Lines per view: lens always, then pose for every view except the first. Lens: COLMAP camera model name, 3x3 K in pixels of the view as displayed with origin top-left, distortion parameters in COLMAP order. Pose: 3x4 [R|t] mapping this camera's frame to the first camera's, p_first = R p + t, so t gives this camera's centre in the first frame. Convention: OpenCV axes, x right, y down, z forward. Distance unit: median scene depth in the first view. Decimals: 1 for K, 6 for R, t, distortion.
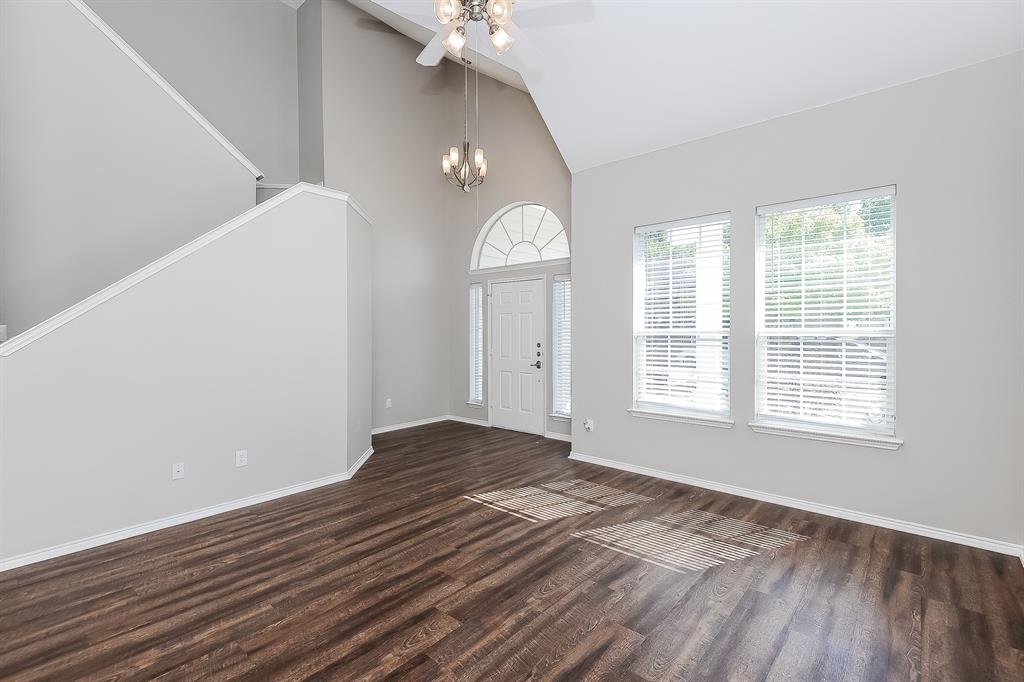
lens RADIAL K [[474.0, 0, 512.5], [0, 474.0, 337.3], [0, 0, 1]] dist [-0.005606, -0.001838]
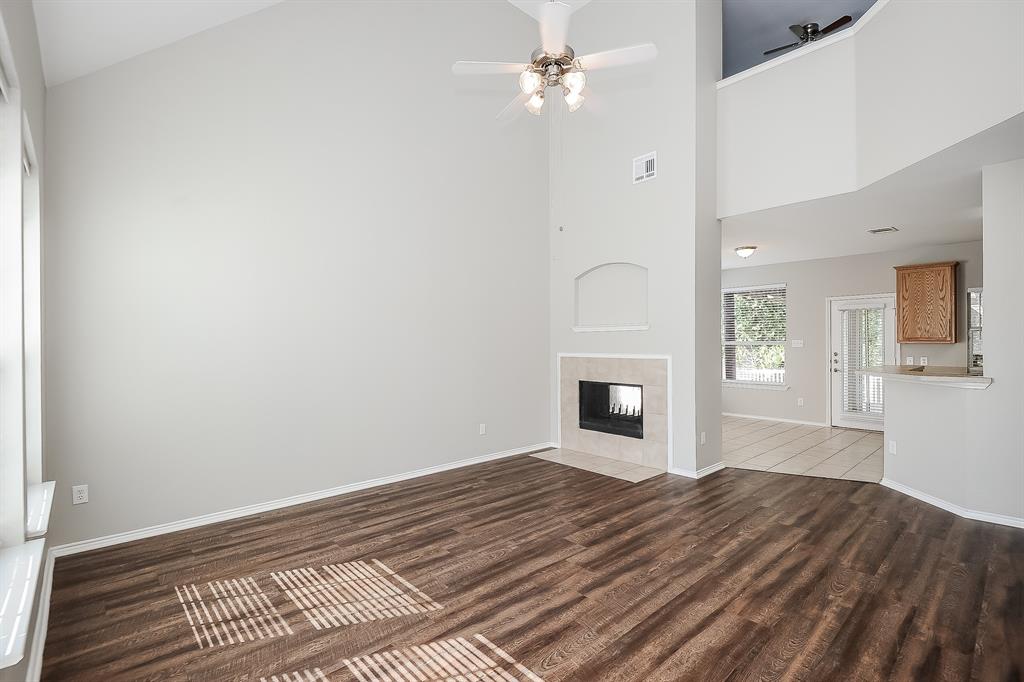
lens RADIAL K [[474.0, 0, 508.1], [0, 474.0, 342.1], [0, 0, 1]] dist [-0.005606, -0.001838]
pose [[-0.993035, 0.008192, 0.117533, -0.084397], [0.009866, 0.999858, 0.013665, -0.031911], [-0.117405, 0.014729, -0.992975, 1.870538]]
